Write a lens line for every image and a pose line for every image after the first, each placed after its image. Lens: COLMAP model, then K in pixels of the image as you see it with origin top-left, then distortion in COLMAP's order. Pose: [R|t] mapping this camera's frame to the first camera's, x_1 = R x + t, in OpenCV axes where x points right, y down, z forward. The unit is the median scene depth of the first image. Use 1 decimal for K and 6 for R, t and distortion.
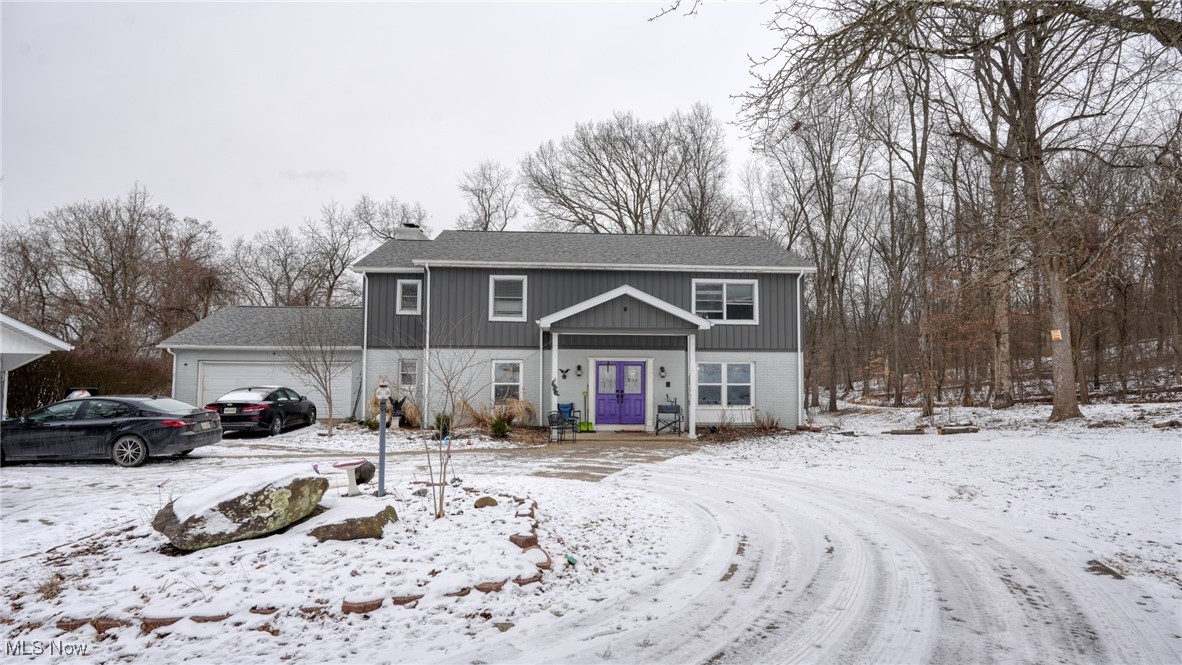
lens RADIAL K [[584.4, 0, 591.0], [0, 584.4, 332.5], [0, 0, 1]] dist [-0.001215, 0.000081]
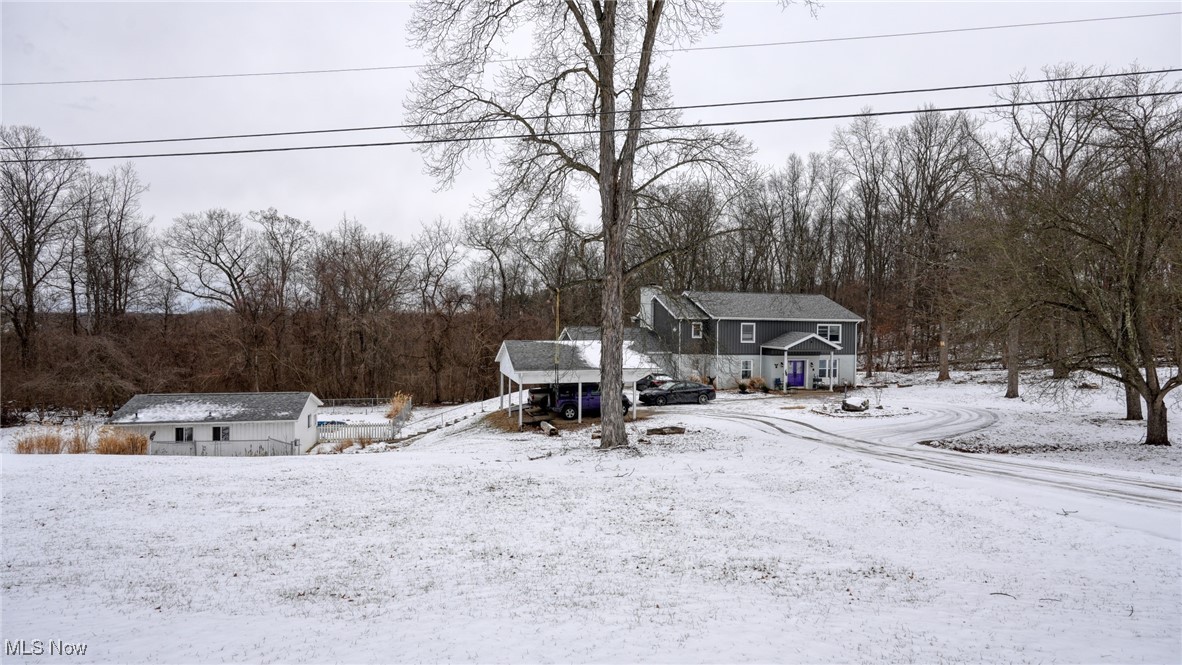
lens RADIAL K [[584.4, 0, 591.0], [0, 584.4, 332.5], [0, 0, 1]] dist [-0.001215, 0.000081]
pose [[0.976641, -0.000296, 0.214876, -1.237054], [-0.016553, 0.996924, 0.076612, -0.225939], [-0.214238, -0.078379, 0.973632, -1.107105]]
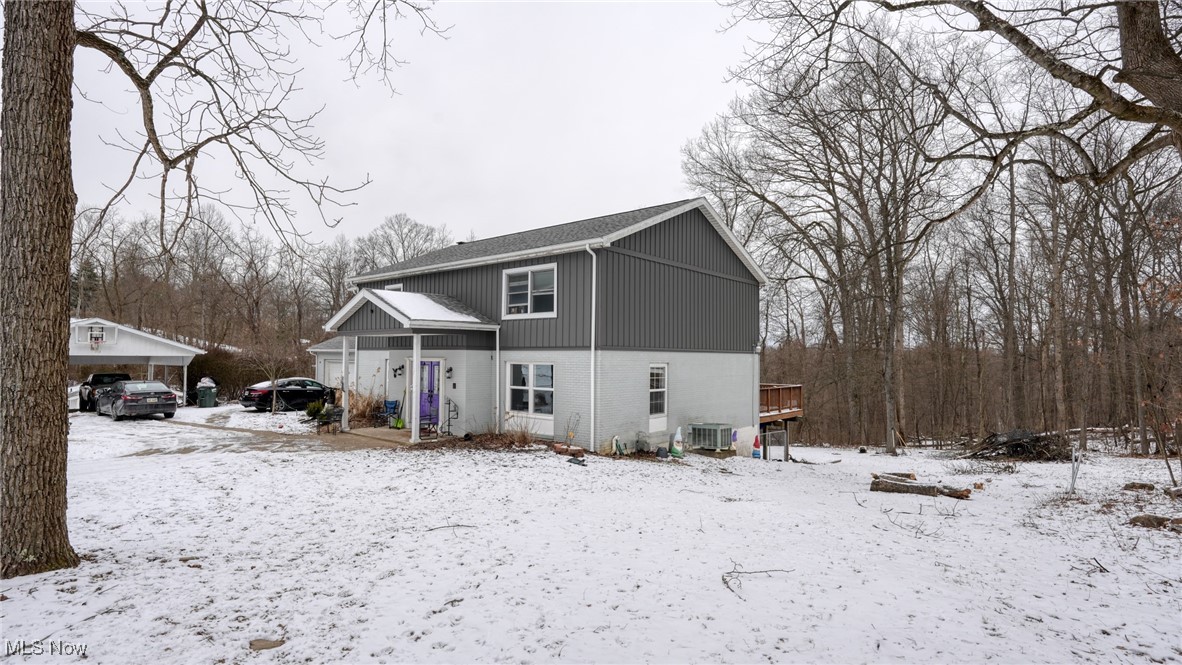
lens RADIAL K [[584.4, 0, 591.0], [0, 584.4, 332.5], [0, 0, 1]] dist [-0.001215, 0.000081]
pose [[0.716675, -0.031276, -0.696706, 0.911251], [0.030439, 0.999445, -0.013555, 0.021145], [0.696743, -0.011493, 0.717229, 0.453539]]
